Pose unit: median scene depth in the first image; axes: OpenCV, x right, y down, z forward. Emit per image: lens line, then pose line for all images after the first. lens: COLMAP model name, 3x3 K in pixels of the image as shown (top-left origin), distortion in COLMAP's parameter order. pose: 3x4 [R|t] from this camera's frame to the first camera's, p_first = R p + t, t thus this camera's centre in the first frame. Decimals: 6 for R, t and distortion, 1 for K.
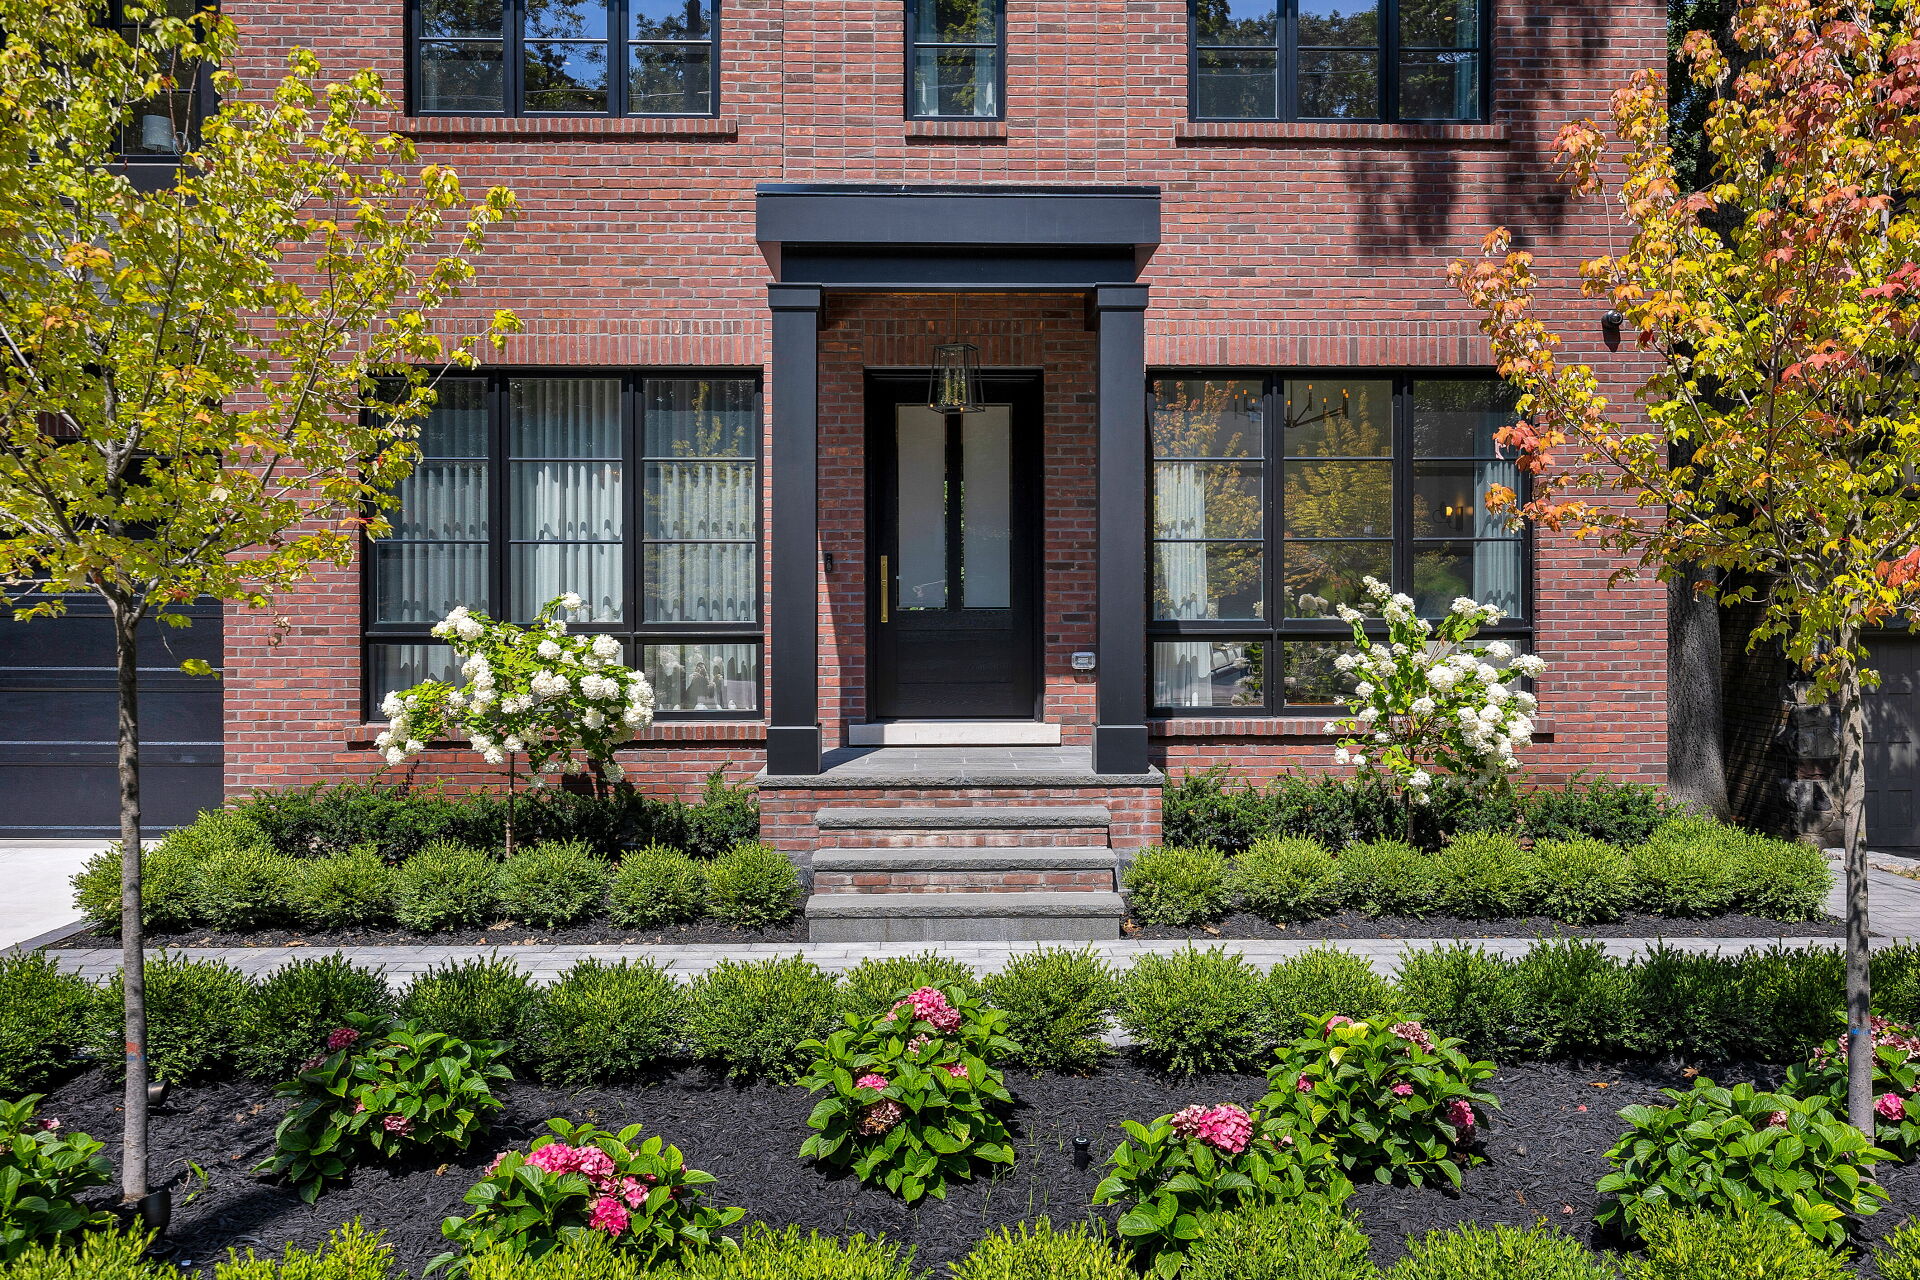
lens RADIAL K [[1605.4, 0, 959.0], [0, 1605.4, 611.2], [0, 0, 1]] dist [-0.004544, 0.000859]
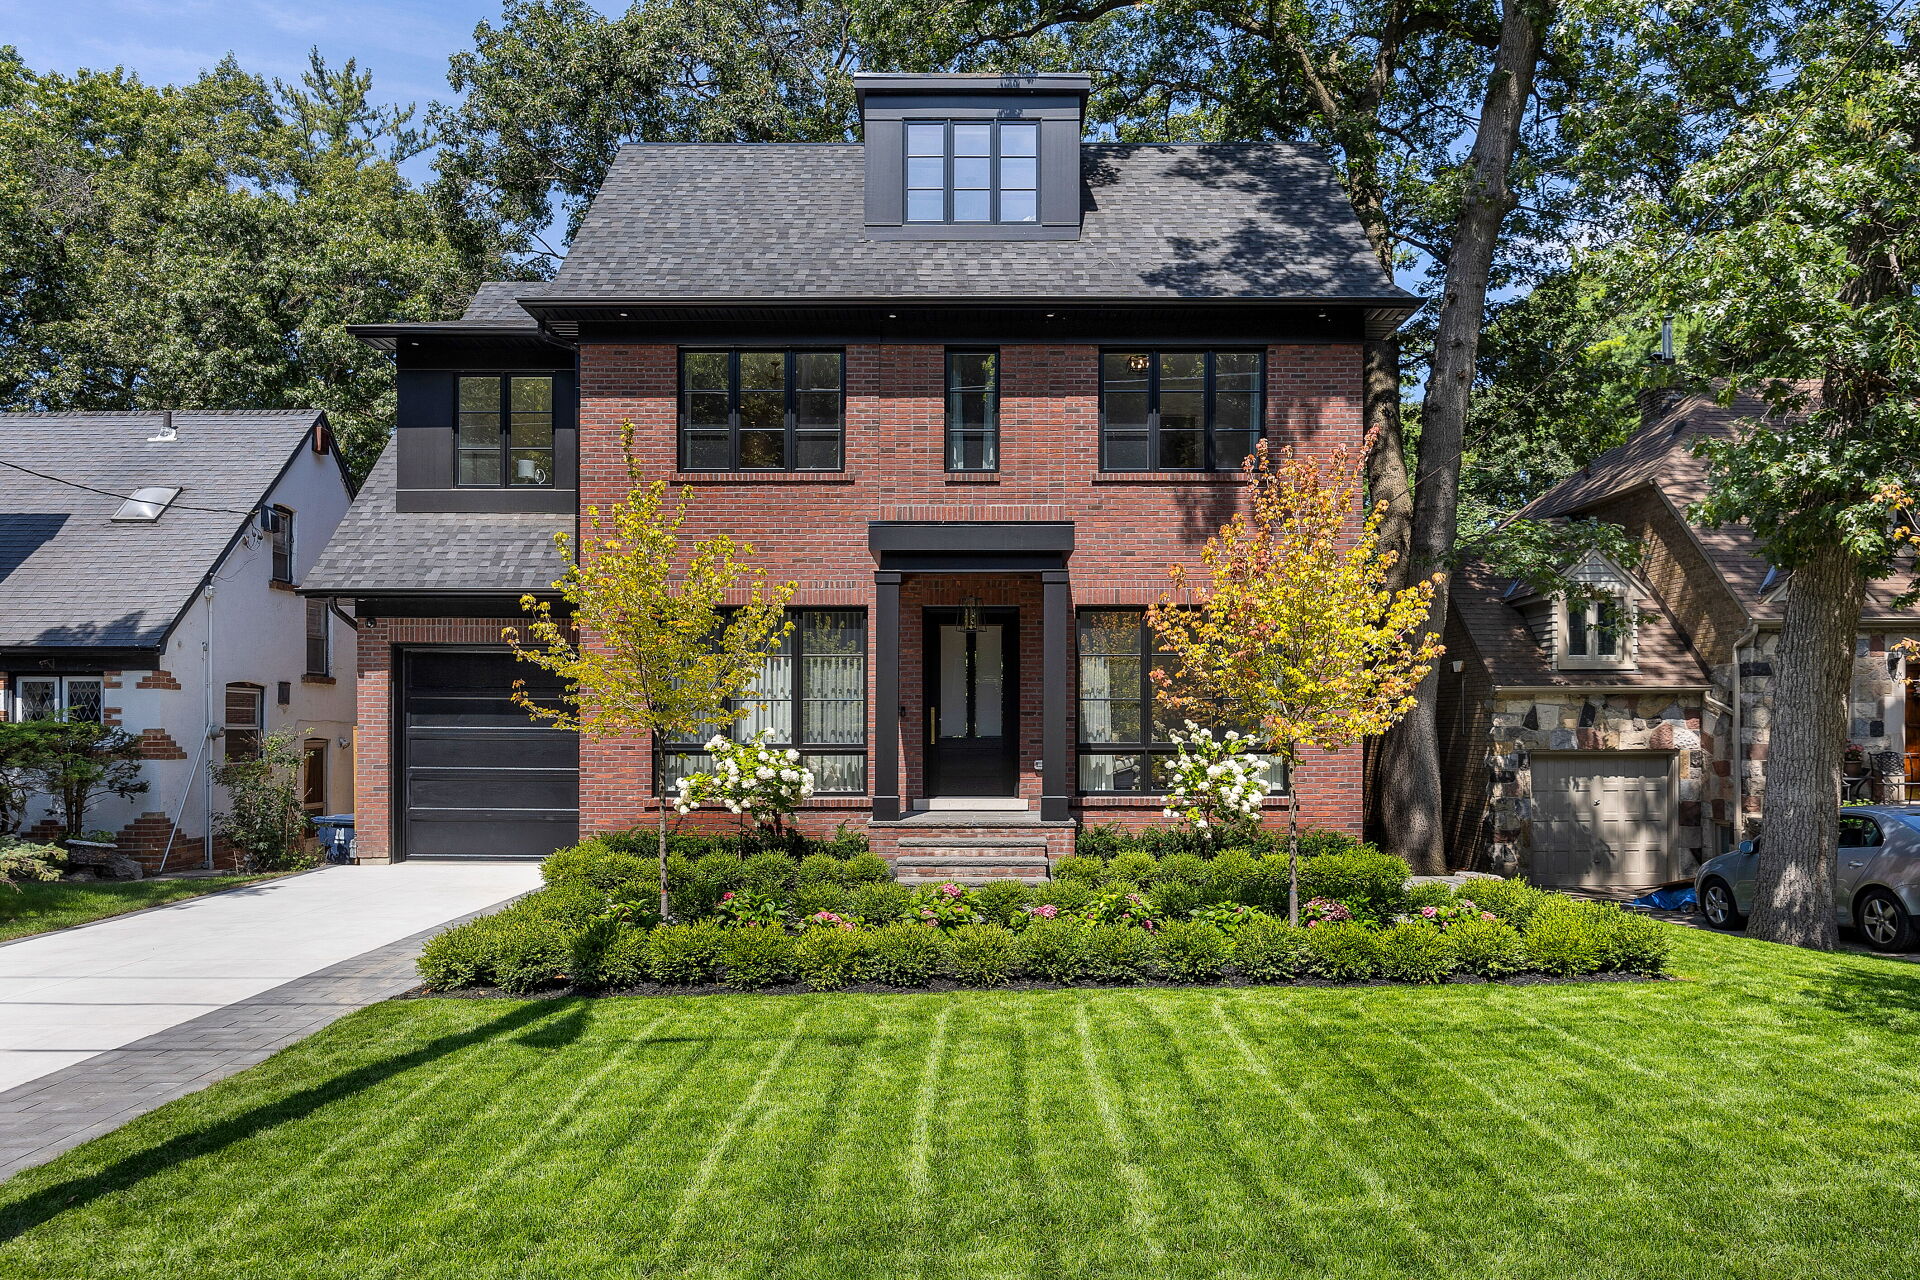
lens RADIAL K [[1338.8, 0, 955.2], [0, 1338.8, 716.9], [0, 0, 1]] dist [0.007136, -0.001236]
pose [[0.999546, 0.002440, -0.030046, 0.026581], [-0.002961, 0.999846, -0.017325, 0.002735], [0.029999, 0.017407, 0.999398, -0.562828]]
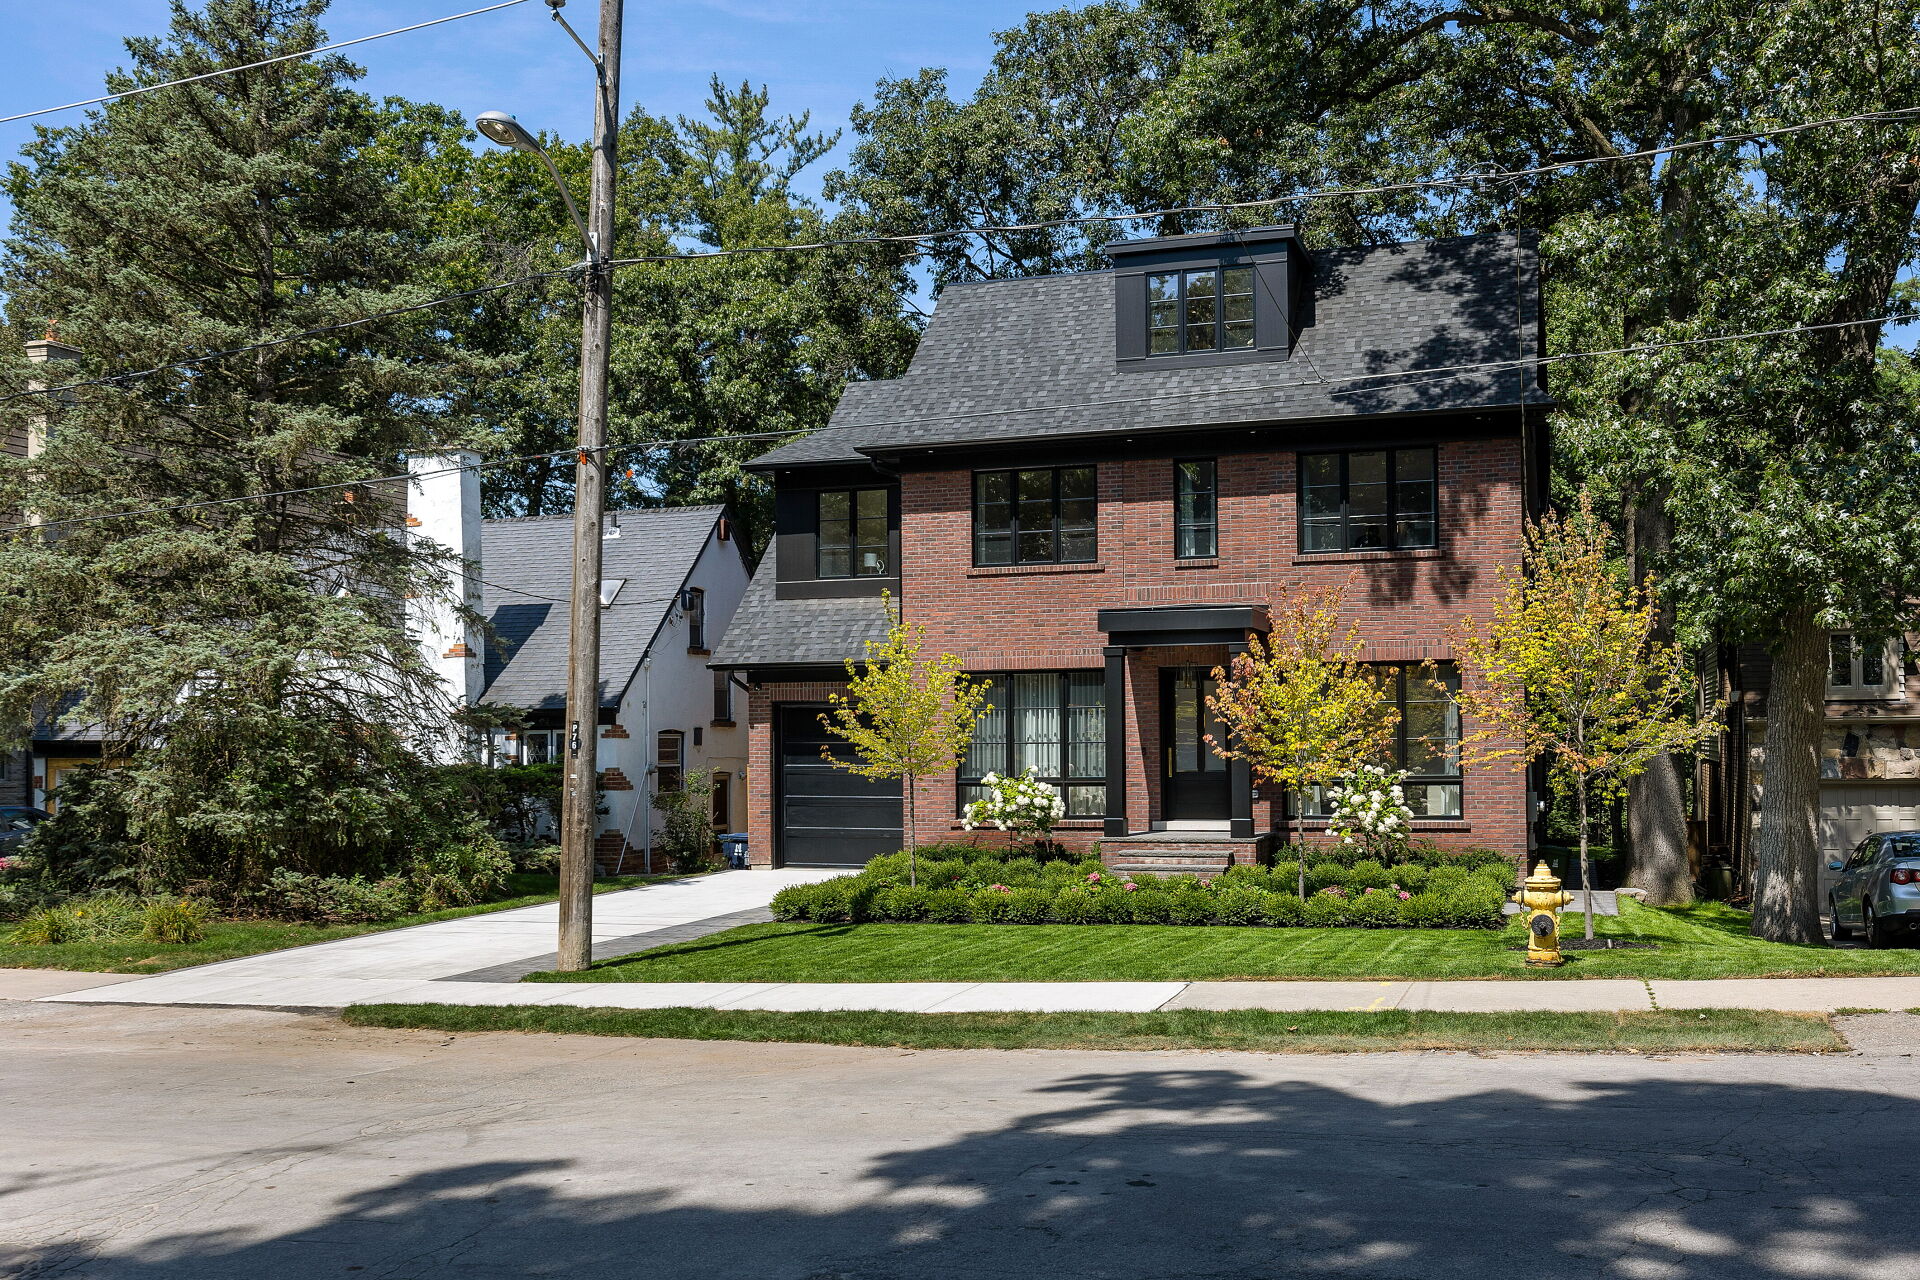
lens RADIAL K [[1846.5, 0, 960.0], [0, 1846.5, 640.0], [0, 0, 1]] dist [0.056239, -0.004355]
pose [[0.939756, -0.025695, -0.340878, 0.608219], [0.005165, 0.998124, -0.061000, -0.030314], [0.341806, 0.055565, 0.938127, -1.678559]]
